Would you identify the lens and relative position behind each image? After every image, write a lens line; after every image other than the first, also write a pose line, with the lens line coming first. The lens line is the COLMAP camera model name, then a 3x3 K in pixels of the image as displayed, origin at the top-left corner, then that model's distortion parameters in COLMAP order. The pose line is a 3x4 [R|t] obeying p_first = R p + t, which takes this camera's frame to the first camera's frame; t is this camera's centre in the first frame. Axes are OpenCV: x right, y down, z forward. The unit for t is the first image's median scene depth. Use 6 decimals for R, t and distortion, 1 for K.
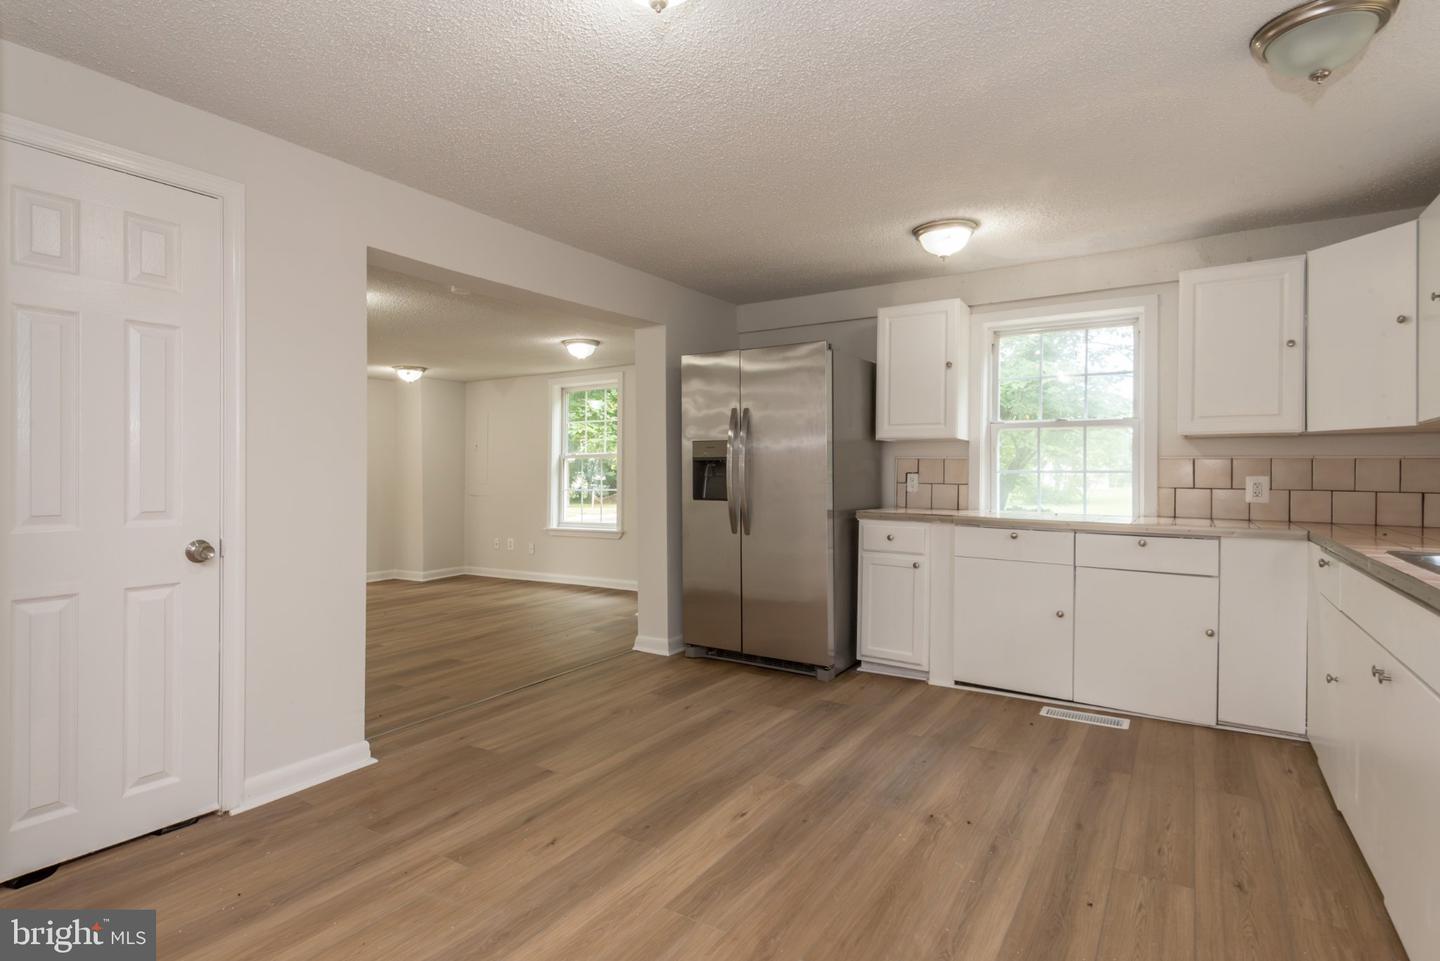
lens RADIAL K [[735.7, 0, 673.2], [0, 735.7, 476.8], [0, 0, 1]] dist [0.003173, -0.000549]
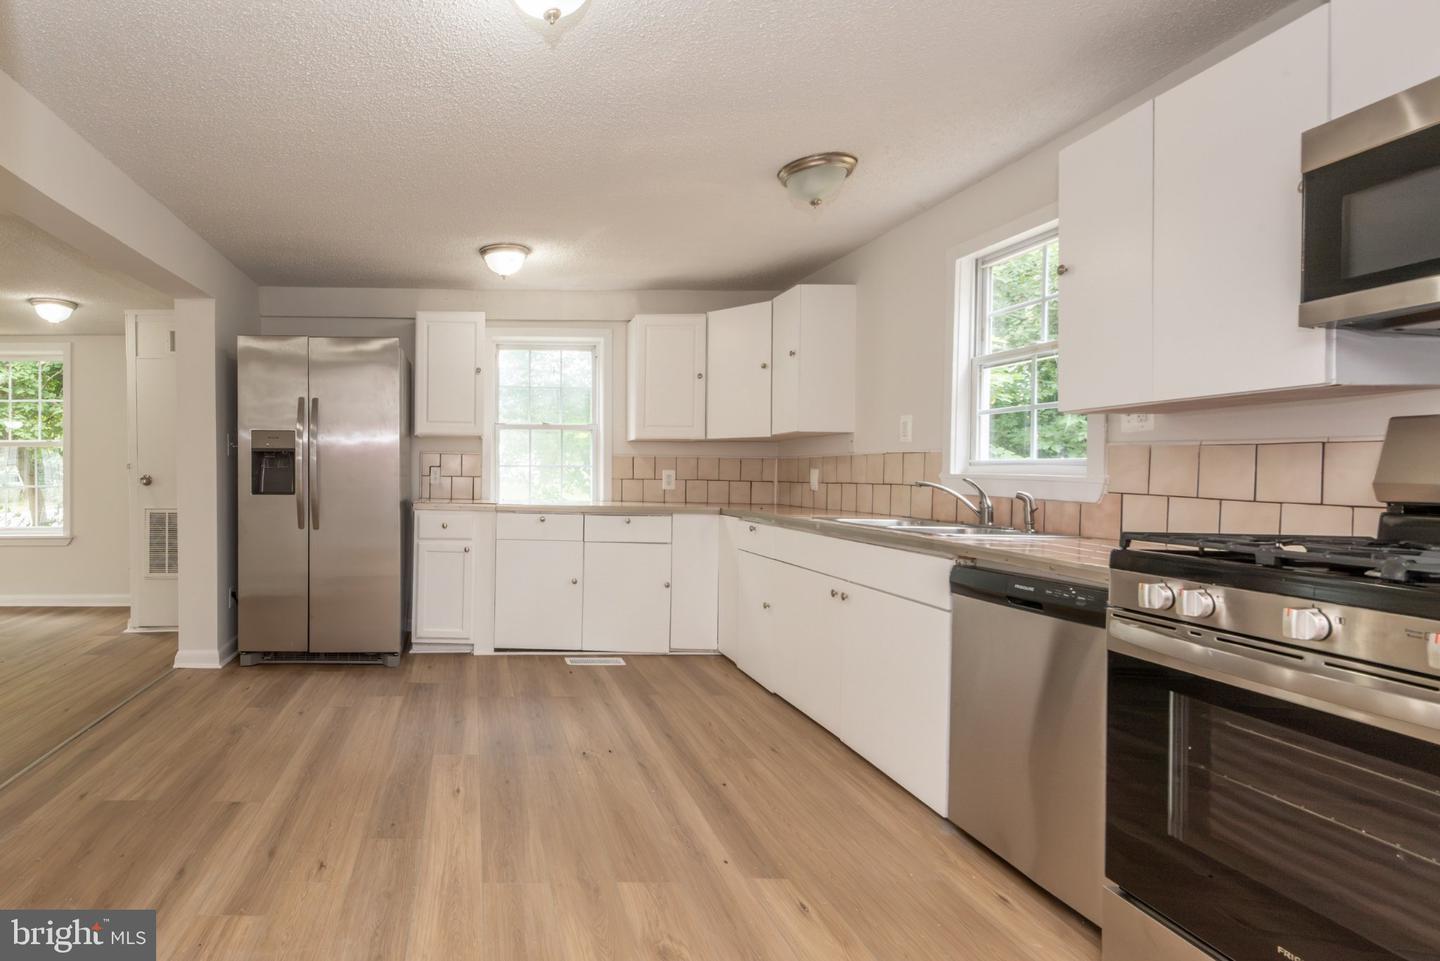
lens RADIAL K [[738.1, 0, 490.4], [0, 738.1, 480.7], [0, 0, 1]] dist [0.014715, -0.000090]
pose [[0.808929, -0.005735, 0.587878, -0.288265], [0.000328, 0.999957, 0.009302, 0.006120], [-0.587906, -0.007332, 0.808896, 0.078484]]
